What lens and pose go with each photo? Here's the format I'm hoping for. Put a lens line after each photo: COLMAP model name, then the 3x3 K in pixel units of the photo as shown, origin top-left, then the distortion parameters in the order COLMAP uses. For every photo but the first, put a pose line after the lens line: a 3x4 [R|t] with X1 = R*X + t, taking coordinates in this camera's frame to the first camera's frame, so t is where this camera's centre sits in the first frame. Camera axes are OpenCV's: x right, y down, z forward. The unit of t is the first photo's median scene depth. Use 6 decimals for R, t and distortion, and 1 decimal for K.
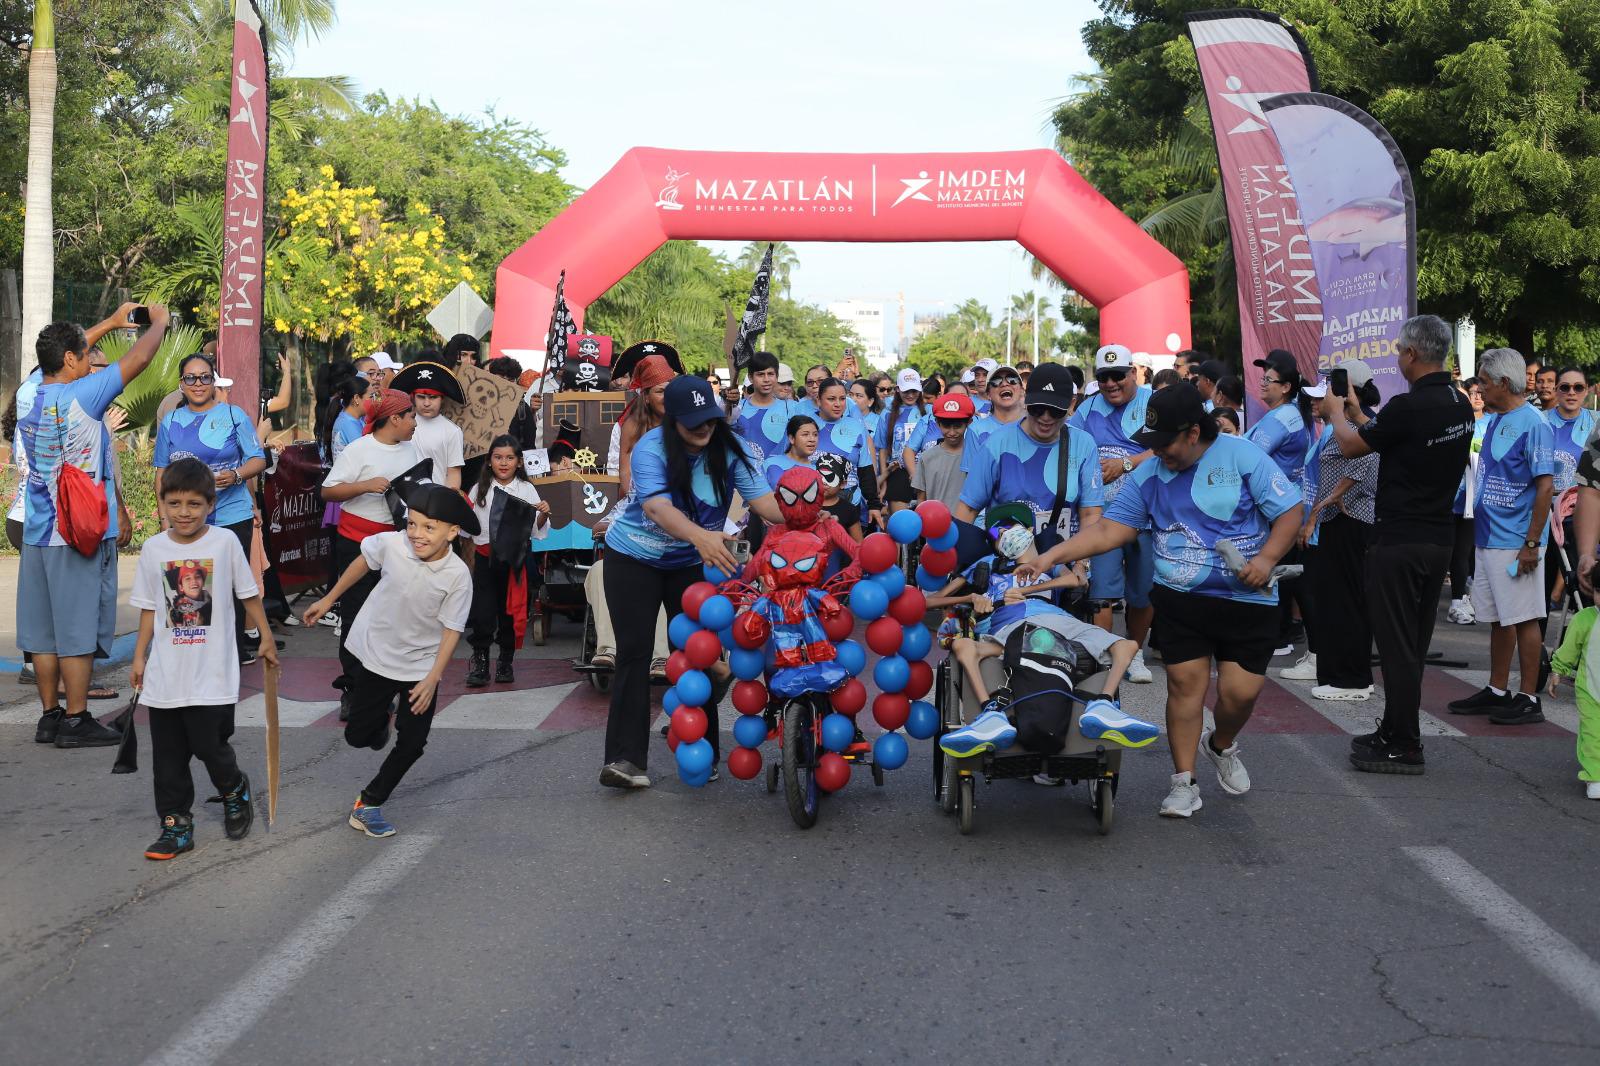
lens RADIAL K [[2309.0, 0, 779.2], [0, 2309.0, 533.8], [0, 0, 1]] dist [-0.074631, -0.123321]
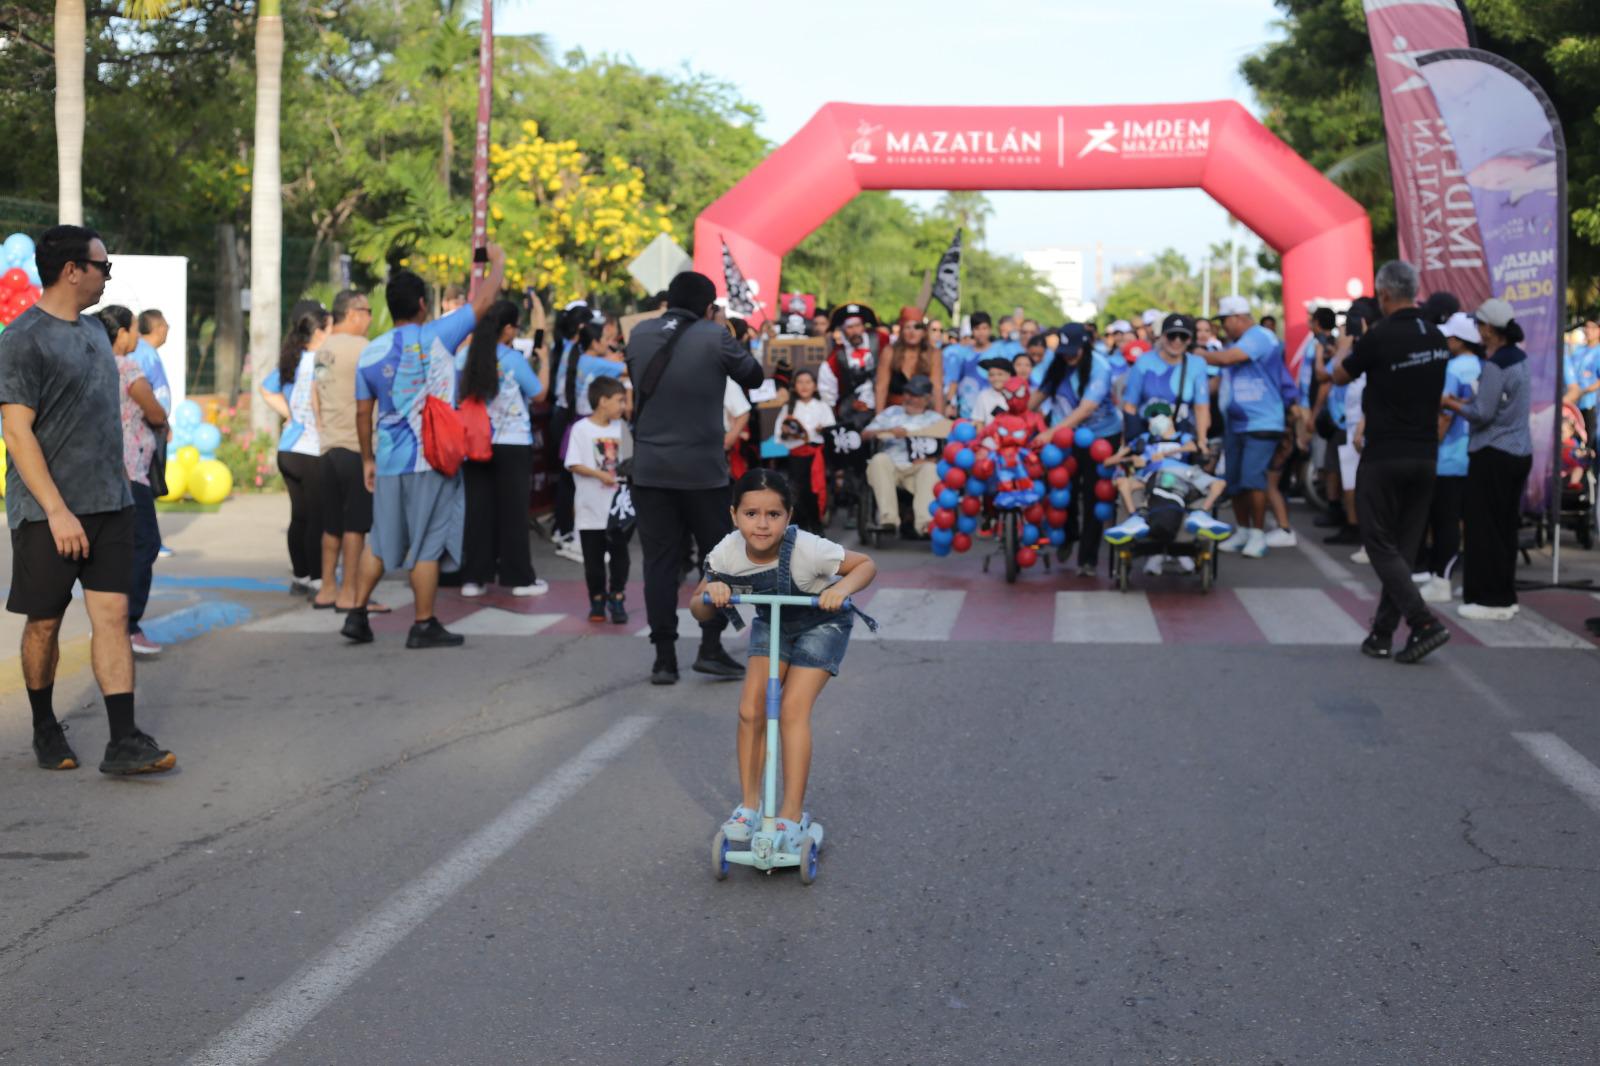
lens RADIAL K [[2328.9, 0, 783.6], [0, 2328.9, 539.0], [0, 0, 1]] dist [-0.088681, -0.055000]
pose [[0.996638, 0.001929, -0.081906, 0.002027], [-0.000105, 0.999752, 0.022274, 0.003608], [0.081928, -0.022190, 0.996391, -0.031040]]
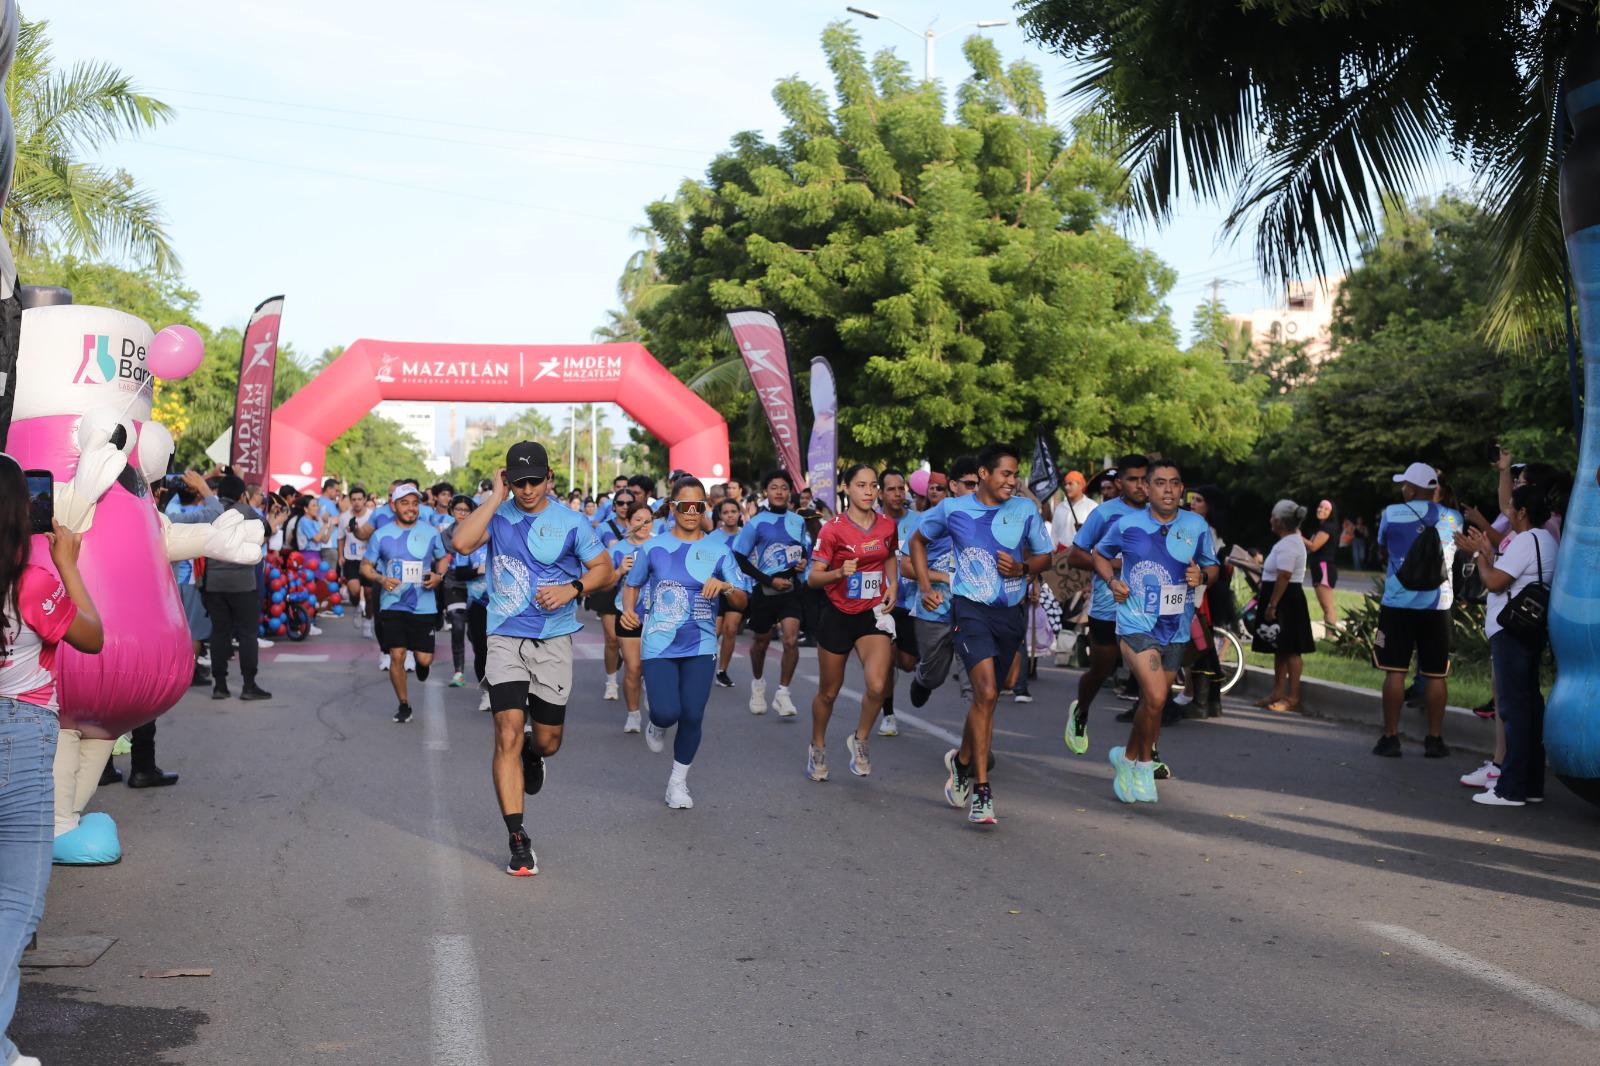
lens RADIAL K [[2322.8, 0, 775.7], [0, 2322.8, 531.2], [0, 0, 1]] dist [-0.087213, -0.078777]
pose [[0.981532, -0.004526, 0.191247, -0.059343], [0.013245, 0.998929, -0.044338, 0.018245], [-0.190841, 0.046052, 0.980540, -0.356197]]
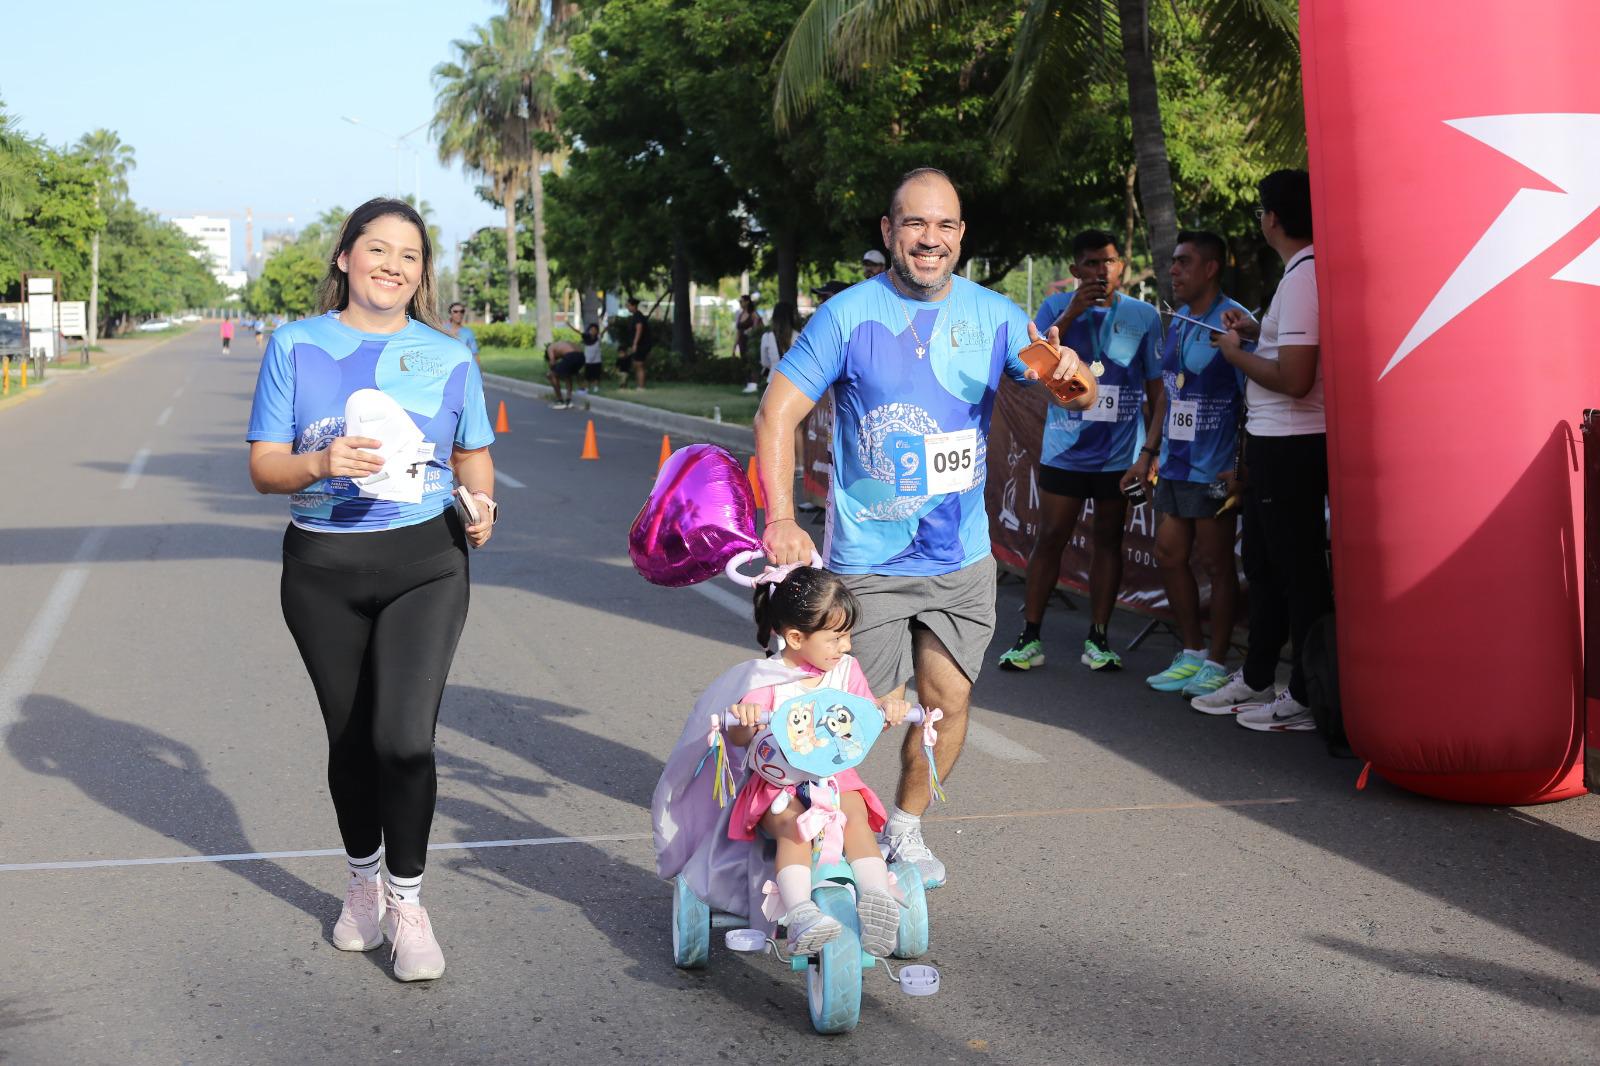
lens RADIAL K [[2324.1, 0, 792.0], [0, 2324.1, 508.2], [0, 0, 1]] dist [-0.081079, -0.055511]
pose [[0.960292, -0.030174, 0.277361, 0.002418], [0.023623, 0.999358, 0.026931, -0.027837], [-0.277995, -0.019309, 0.960388, 0.514312]]
